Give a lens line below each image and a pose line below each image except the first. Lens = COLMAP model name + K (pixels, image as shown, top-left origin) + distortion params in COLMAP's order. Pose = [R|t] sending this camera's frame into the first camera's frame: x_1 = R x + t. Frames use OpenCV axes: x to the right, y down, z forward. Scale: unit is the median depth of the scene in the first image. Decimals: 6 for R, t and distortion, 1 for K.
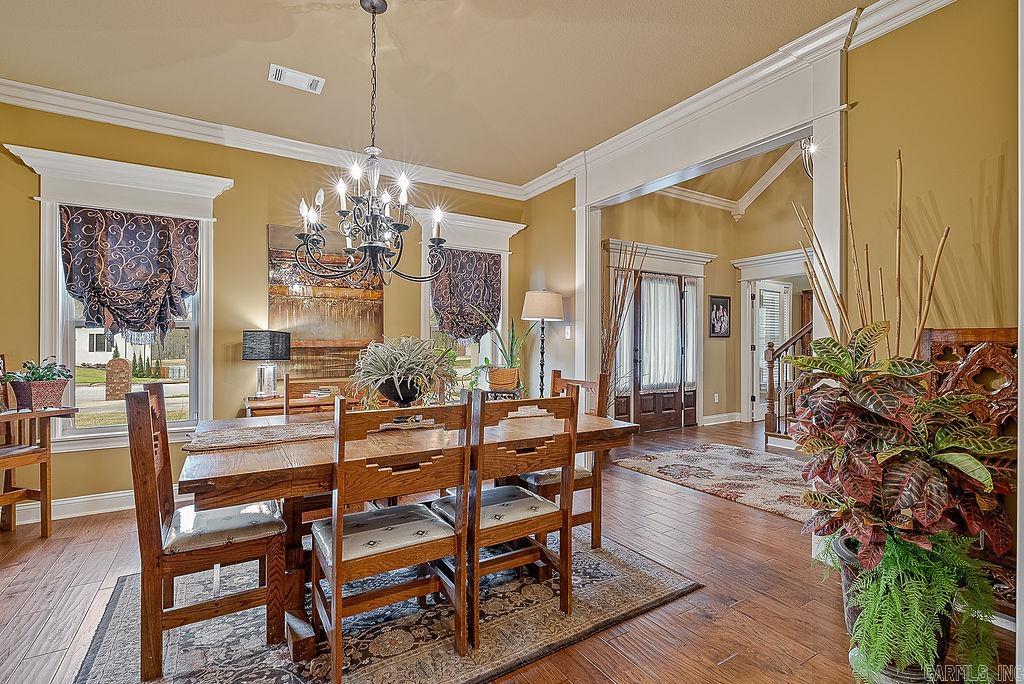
lens RADIAL K [[484.7, 0, 511.0], [0, 484.7, 346.0], [0, 0, 1]] dist [-0.009963, 0.004130]
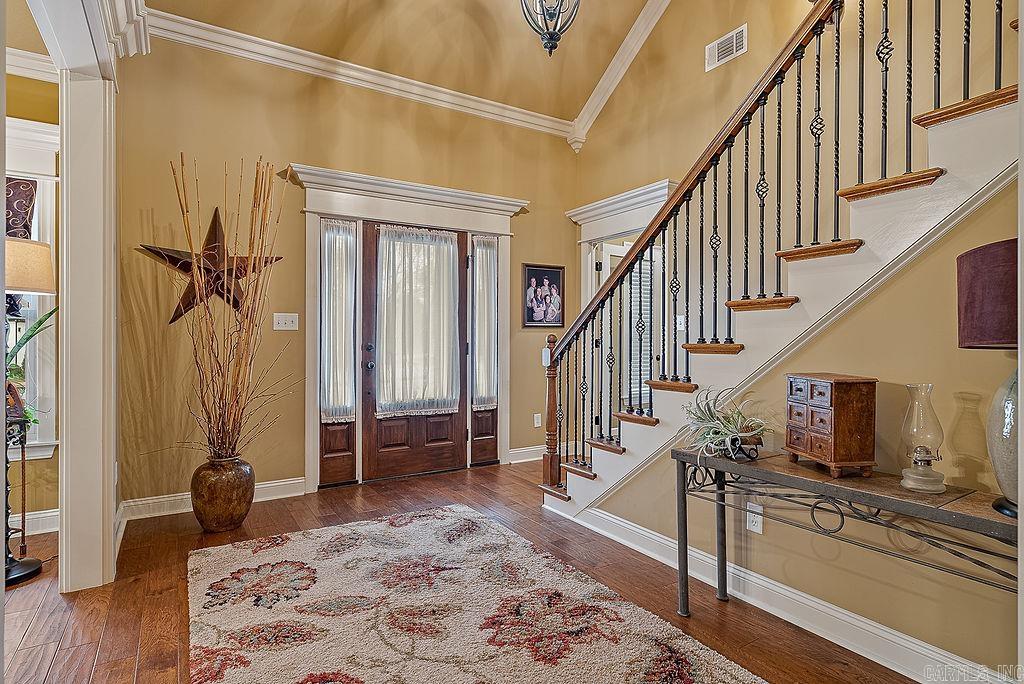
lens RADIAL K [[557.0, 0, 513.0], [0, 557.0, 338.2], [0, 0, 1]] dist [0.003362, 0.000285]
pose [[0.999932, -0.000372, 0.011693, 0.396735], [0.000375, 1.000000, -0.000252, -0.003461], [-0.011693, 0.000257, 0.999932, 0.252776]]
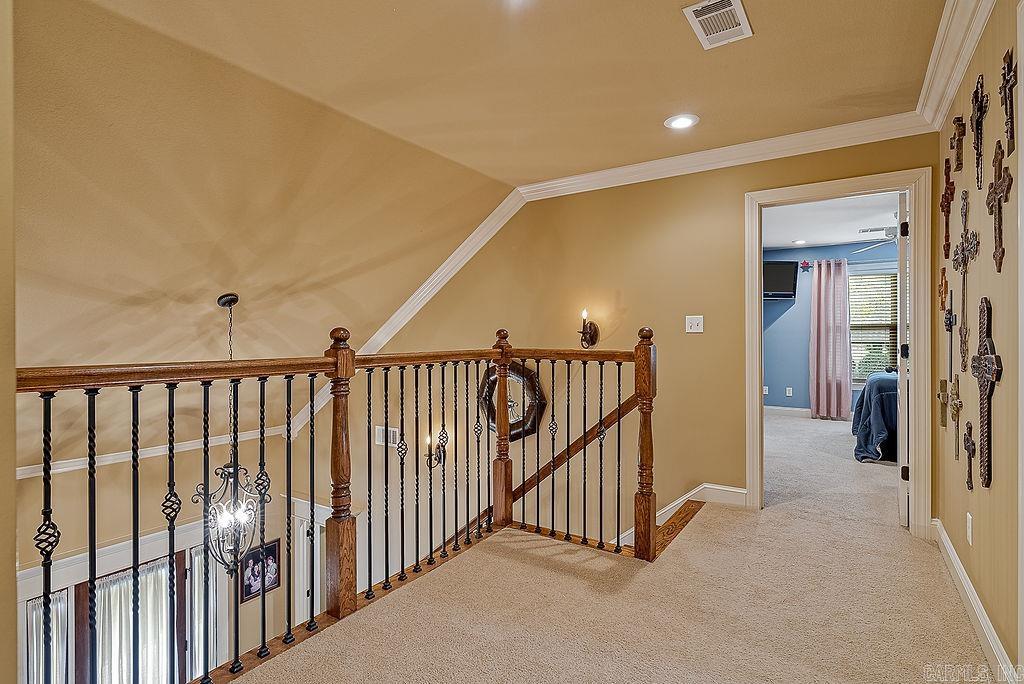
lens RADIAL K [[515.6, 0, 510.4], [0, 515.6, 338.2], [0, 0, 1]] dist [-0.004703, 0.000967]
pose [[0.906974, -0.008903, 0.421092, 0.470418], [0.009067, 0.999958, 0.001611, -0.465435], [-0.421089, 0.002357, 0.907016, 0.039351]]
